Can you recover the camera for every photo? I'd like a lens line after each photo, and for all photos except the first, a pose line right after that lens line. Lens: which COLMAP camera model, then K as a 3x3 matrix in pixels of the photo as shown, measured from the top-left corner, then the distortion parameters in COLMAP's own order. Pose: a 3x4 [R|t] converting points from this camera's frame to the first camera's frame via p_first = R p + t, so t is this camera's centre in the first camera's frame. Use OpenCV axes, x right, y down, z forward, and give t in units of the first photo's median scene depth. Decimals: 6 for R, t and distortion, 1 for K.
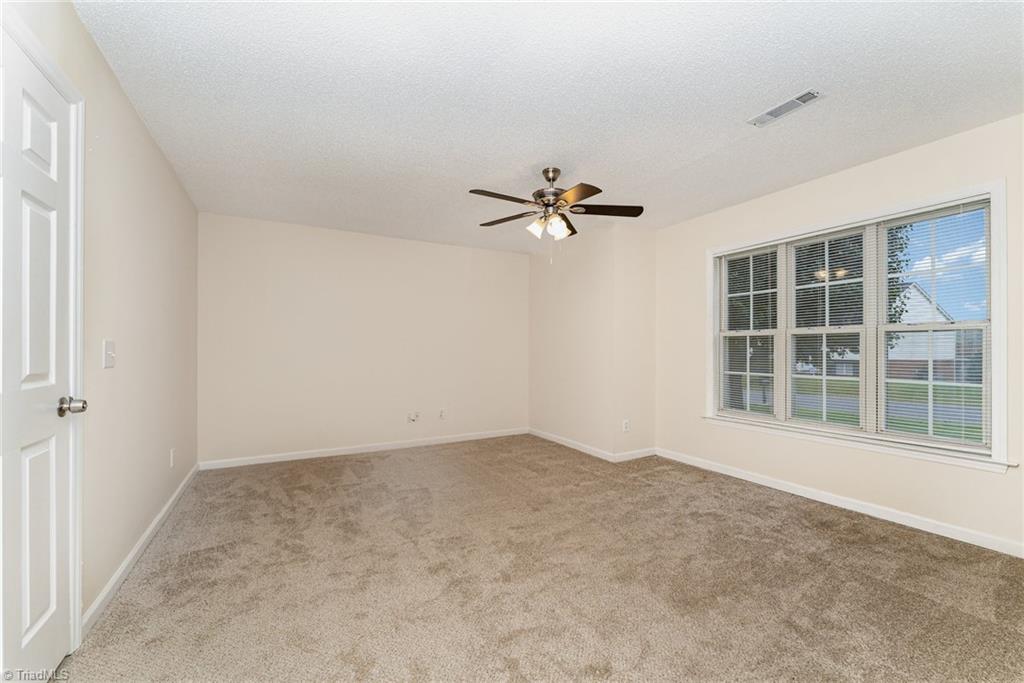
lens RADIAL K [[421.7, 0, 509.2], [0, 421.7, 342.7], [0, 0, 1]] dist [-0.000231, -0.000627]
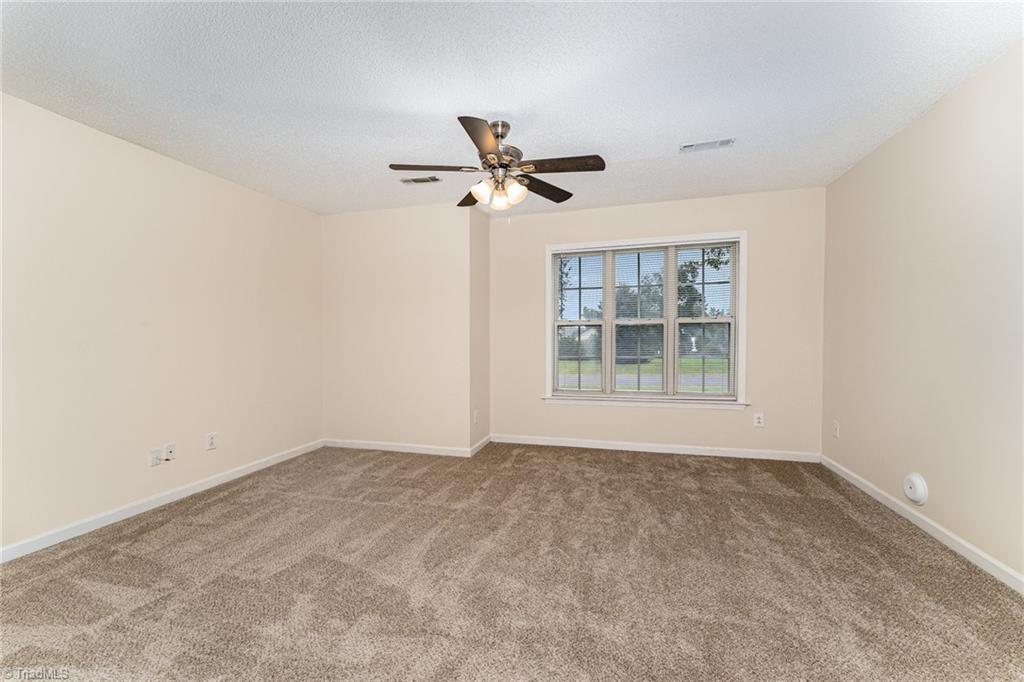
lens RADIAL K [[421.7, 0, 514.3], [0, 421.7, 343.7], [0, 0, 1]] dist [-0.000231, -0.000627]
pose [[0.698090, -0.018646, 0.715767, -0.505415], [-0.001980, 0.999607, 0.027971, 0.004683], [-0.716007, -0.020943, 0.697779, 0.394103]]
